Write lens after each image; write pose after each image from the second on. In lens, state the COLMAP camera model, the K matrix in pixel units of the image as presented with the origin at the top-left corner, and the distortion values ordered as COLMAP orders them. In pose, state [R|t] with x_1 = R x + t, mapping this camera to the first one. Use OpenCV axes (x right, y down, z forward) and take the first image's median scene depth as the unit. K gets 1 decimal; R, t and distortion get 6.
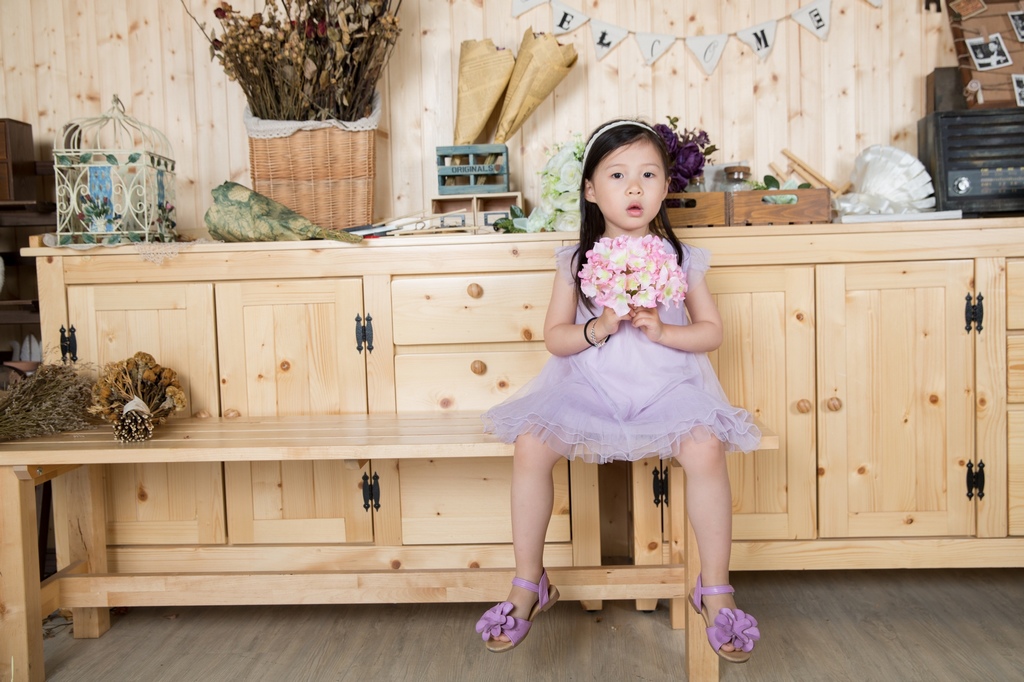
lens RADIAL K [[965.6, 0, 522.3], [0, 965.6, 324.9], [0, 0, 1]] dist [-0.008993, 0.000000]
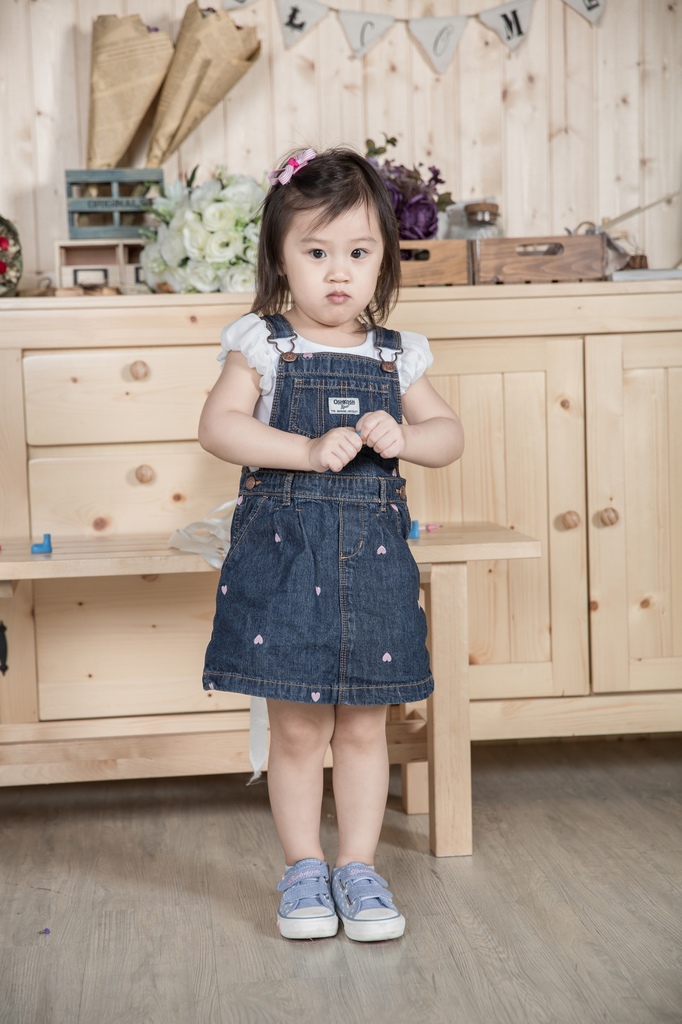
lens RADIAL K [[1906.0, 0, 317.1], [0, 1906.0, 526.0], [0, 0, 1]] dist [0.218645, 0.000000]
pose [[0.988342, -0.012327, 0.151751, -0.127517], [0.010302, 0.999847, 0.014126, 0.059261], [-0.151902, -0.012398, 0.988318, -0.435584]]
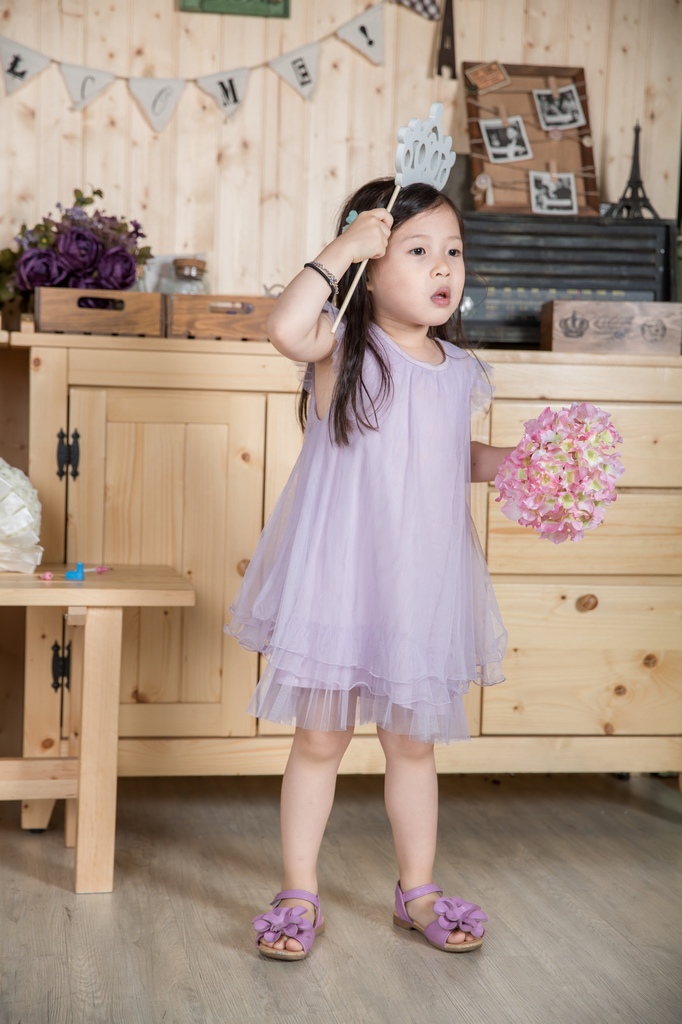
lens RADIAL K [[1779.4, 0, 328.1], [0, 1779.4, 519.8], [0, 0, 1]] dist [0.193024, 0.000000]
pose [[0.970518, 0.044367, 0.236909, 0.004671], [-0.045911, 0.998945, 0.001002, 0.035705], [-0.236615, -0.011849, 0.971531, -0.415806]]
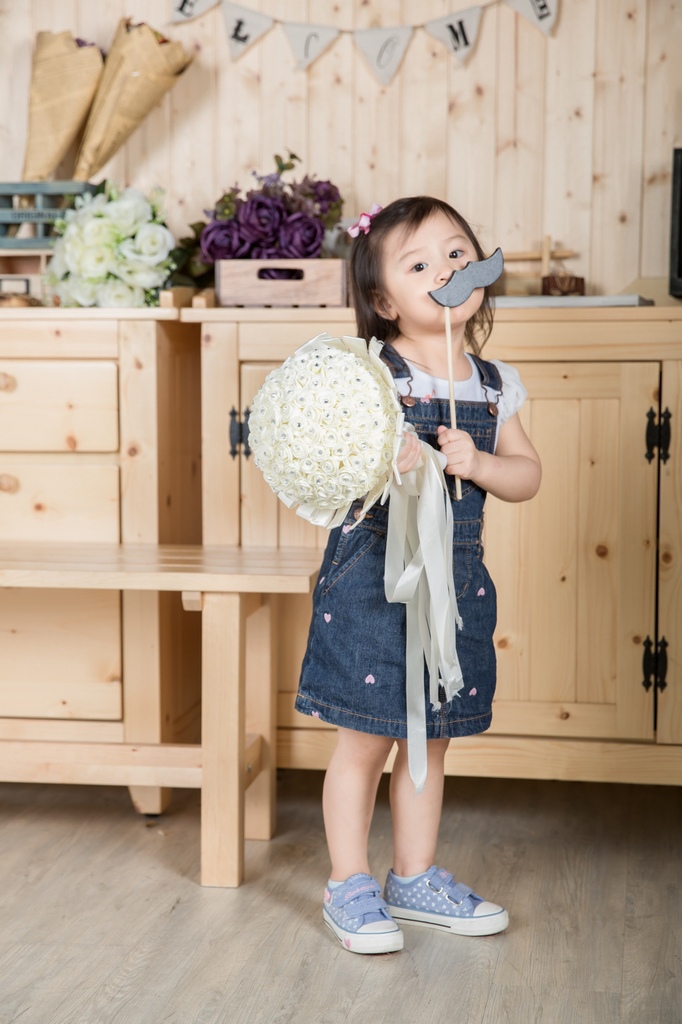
lens RADIAL K [[1923.7, 0, 323.9], [0, 1923.7, 521.1], [0, 0, 1]] dist [0.191758, 0.000000]
pose [[0.991663, 0.042751, -0.121563, 0.359146], [-0.039028, 0.998698, 0.032844, 0.012809], [0.122809, -0.027826, 0.992040, -0.443389]]
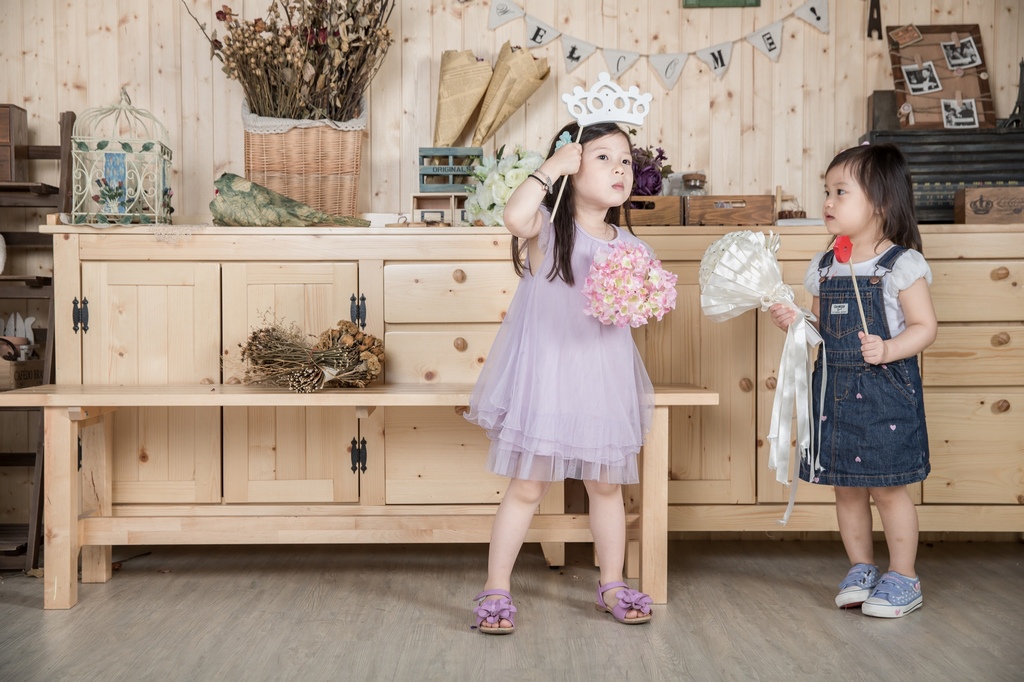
lens RADIAL K [[1331.1, 0, 491.8], [0, 1331.1, 343.6], [0, 0, 1]] dist [0.074574, 0.000000]
pose [[0.997948, 0.026743, 0.058184, -0.091283], [-0.024431, 0.998897, -0.040097, 0.096714], [-0.059192, 0.038593, 0.997500, -0.507465]]
